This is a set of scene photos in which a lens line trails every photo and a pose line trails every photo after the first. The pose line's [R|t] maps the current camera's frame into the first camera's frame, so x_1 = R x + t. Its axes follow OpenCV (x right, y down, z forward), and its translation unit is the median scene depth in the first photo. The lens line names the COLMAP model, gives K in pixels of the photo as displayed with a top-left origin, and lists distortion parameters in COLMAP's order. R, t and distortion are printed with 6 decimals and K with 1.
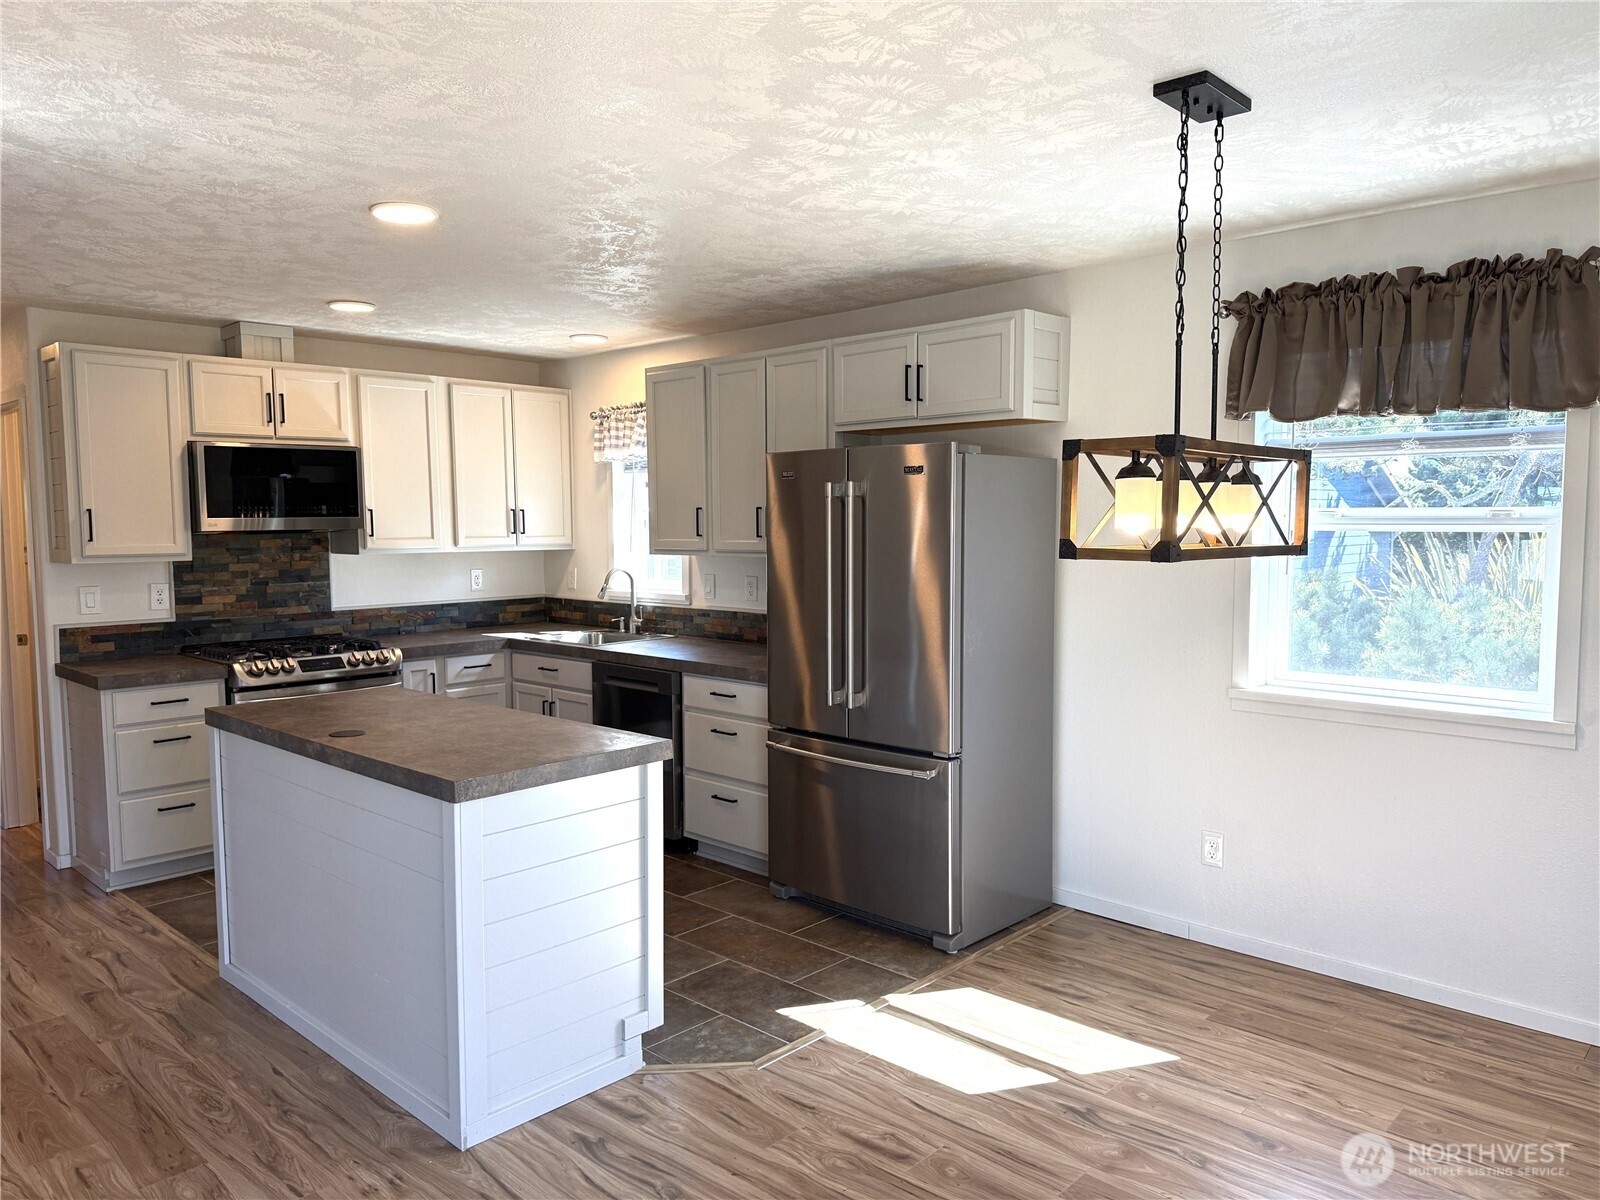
lens RADIAL K [[1150.8, 0, 833.0], [0, 1150.8, 616.2], [0, 0, 1]] dist [0.001668, -0.005945]
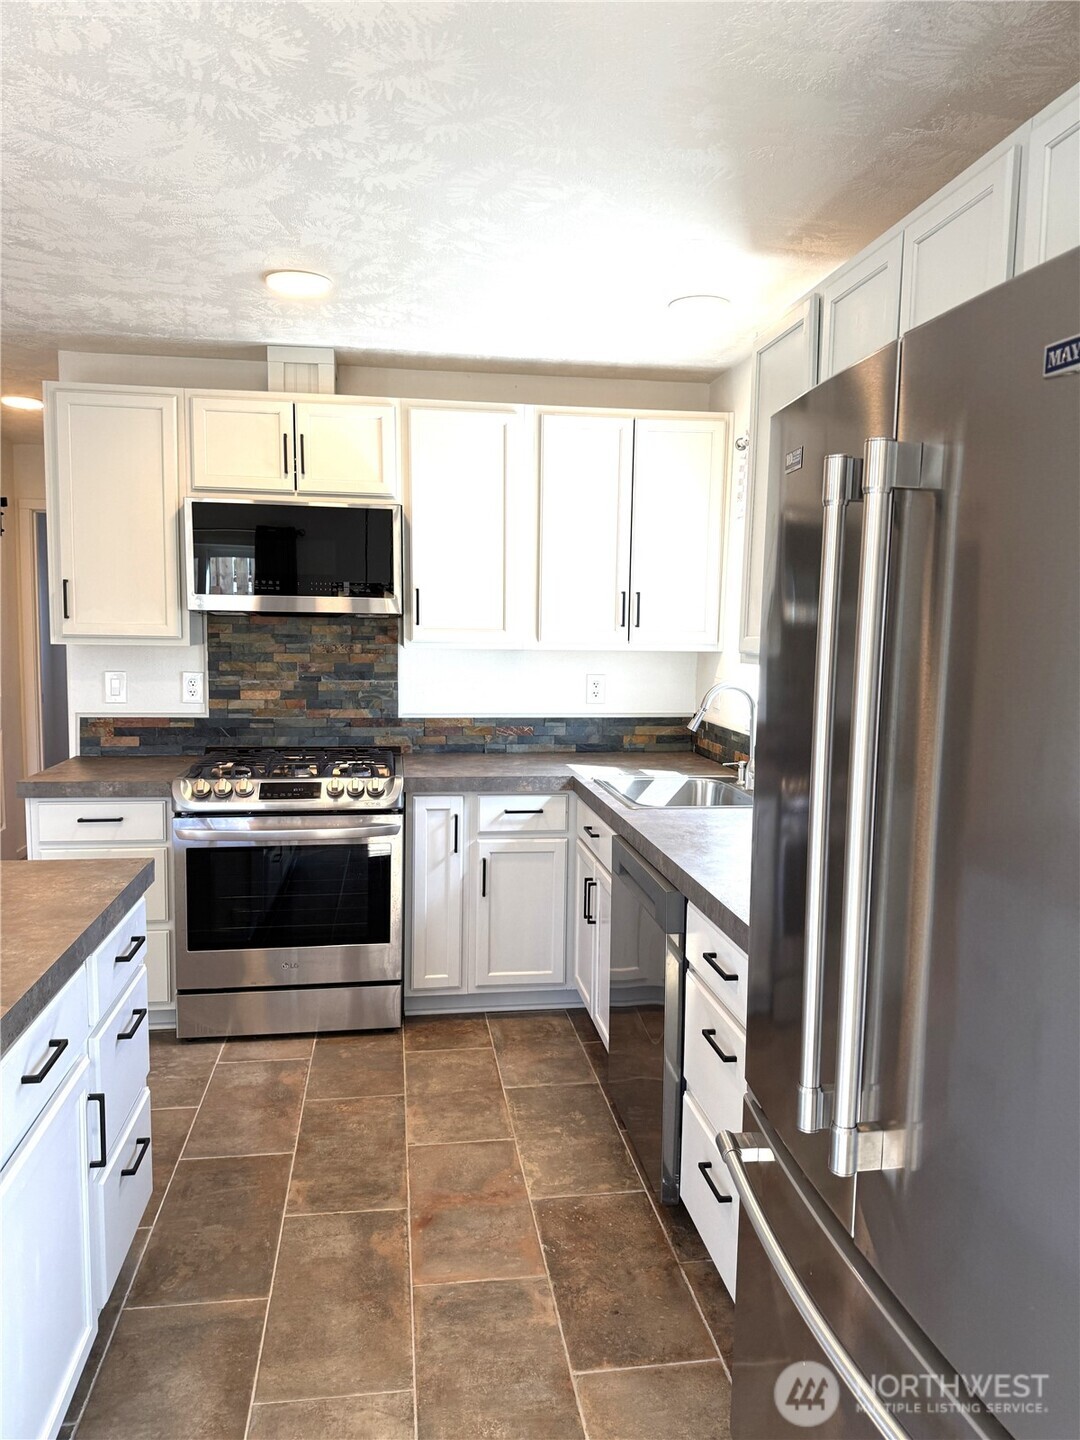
lens RADIAL K [[1008.4, 0, 538.0], [0, 1008.4, 723.7], [0, 0, 1]] dist [0.160397, -0.272490]
pose [[0.766608, 0.079538, -0.637170, 0.090068], [-0.072514, 0.996675, 0.037170, -0.034643], [0.638008, 0.017709, 0.769826, 0.539225]]
